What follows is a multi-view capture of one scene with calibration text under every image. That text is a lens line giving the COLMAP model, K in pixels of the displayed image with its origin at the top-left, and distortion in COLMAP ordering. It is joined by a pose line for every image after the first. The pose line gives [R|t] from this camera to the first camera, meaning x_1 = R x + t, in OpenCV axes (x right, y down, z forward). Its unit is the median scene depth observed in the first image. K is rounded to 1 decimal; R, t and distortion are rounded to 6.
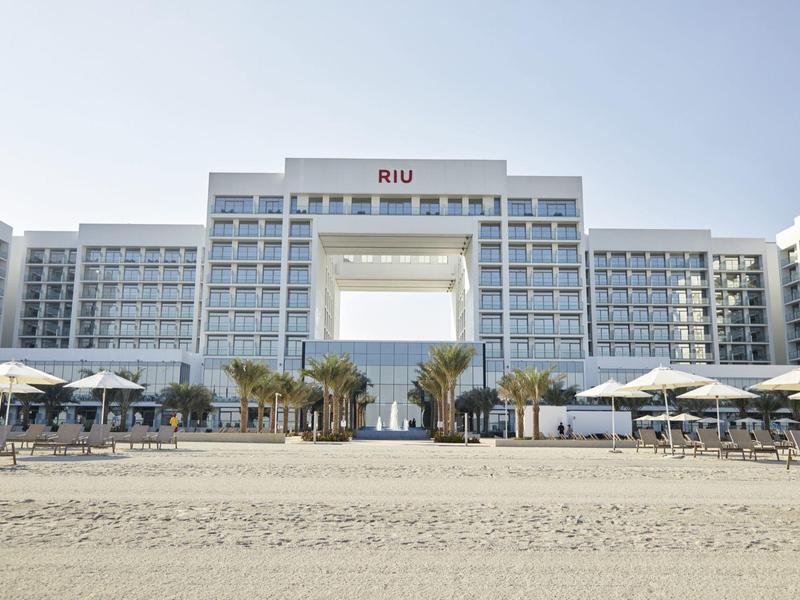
lens RADIAL K [[564.9, 0, 399.8], [0, 564.9, 304.4], [0, 0, 1]] dist [-0.001442, -0.002127]
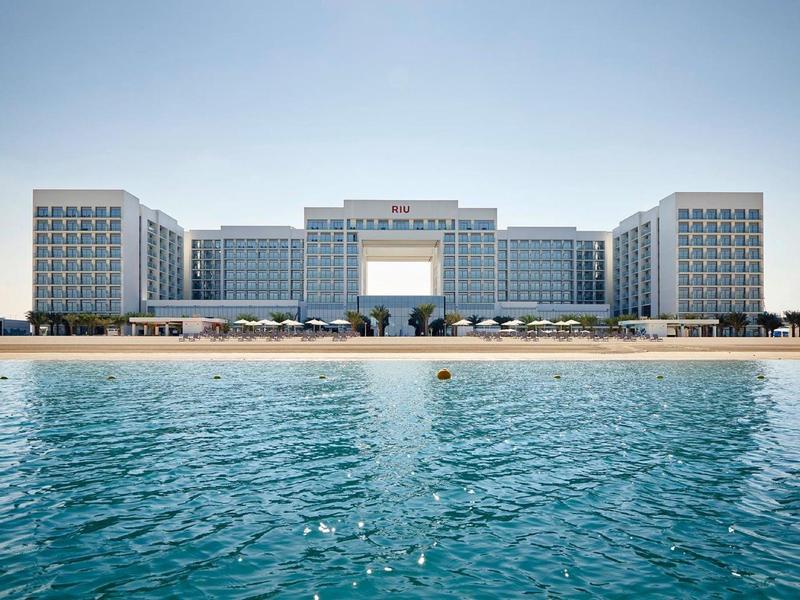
lens RADIAL K [[564.9, 0, 399.2], [0, 564.9, 299.9], [0, 0, 1]] dist [-0.001442, -0.002127]
pose [[0.999438, -0.004321, 0.033249, -0.078897], [0.000047, 0.991842, 0.127473, -0.165411], [-0.033529, -0.127399, 0.991285, -0.958524]]
